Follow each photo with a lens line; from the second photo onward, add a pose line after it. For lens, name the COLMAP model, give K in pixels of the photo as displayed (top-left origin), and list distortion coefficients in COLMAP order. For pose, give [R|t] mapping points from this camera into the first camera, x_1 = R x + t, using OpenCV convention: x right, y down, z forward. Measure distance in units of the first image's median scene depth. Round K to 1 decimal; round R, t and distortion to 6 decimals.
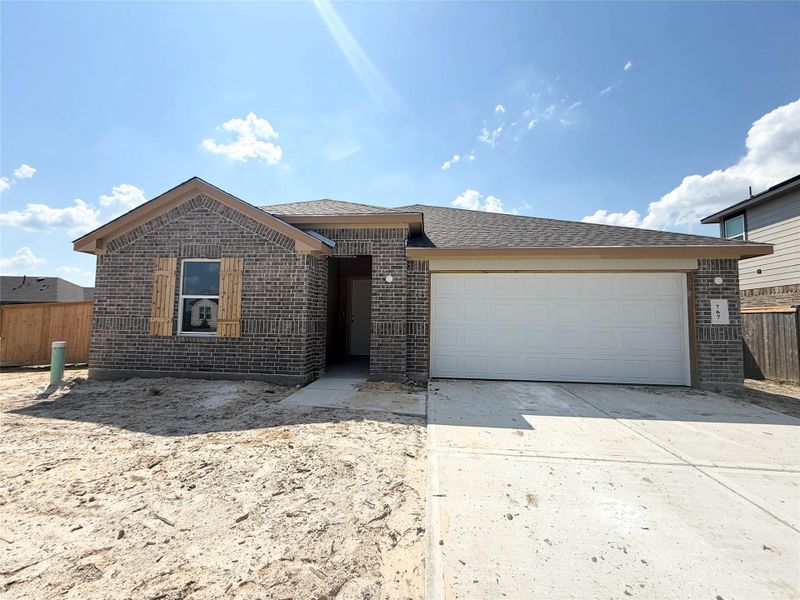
lens RADIAL K [[318.3, 0, 399.6], [0, 318.3, 298.6], [0, 0, 1]] dist [0.000557, -0.000499]
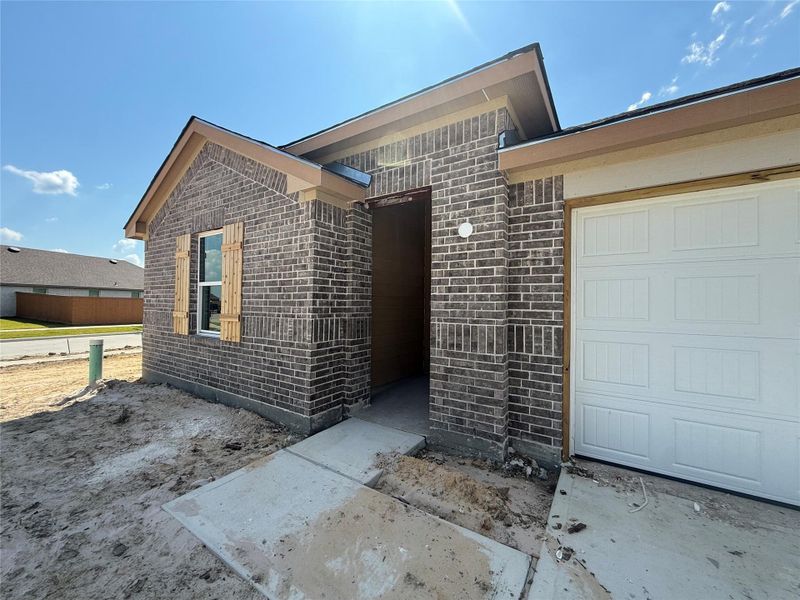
lens RADIAL K [[318.3, 0, 398.6], [0, 318.3, 298.8], [0, 0, 1]] dist [0.000557, -0.000499]
pose [[0.883837, -0.012255, -0.467634, 0.097380], [0.034749, 0.998615, 0.039505, 0.015885], [0.466502, -0.051165, 0.883039, 0.549229]]
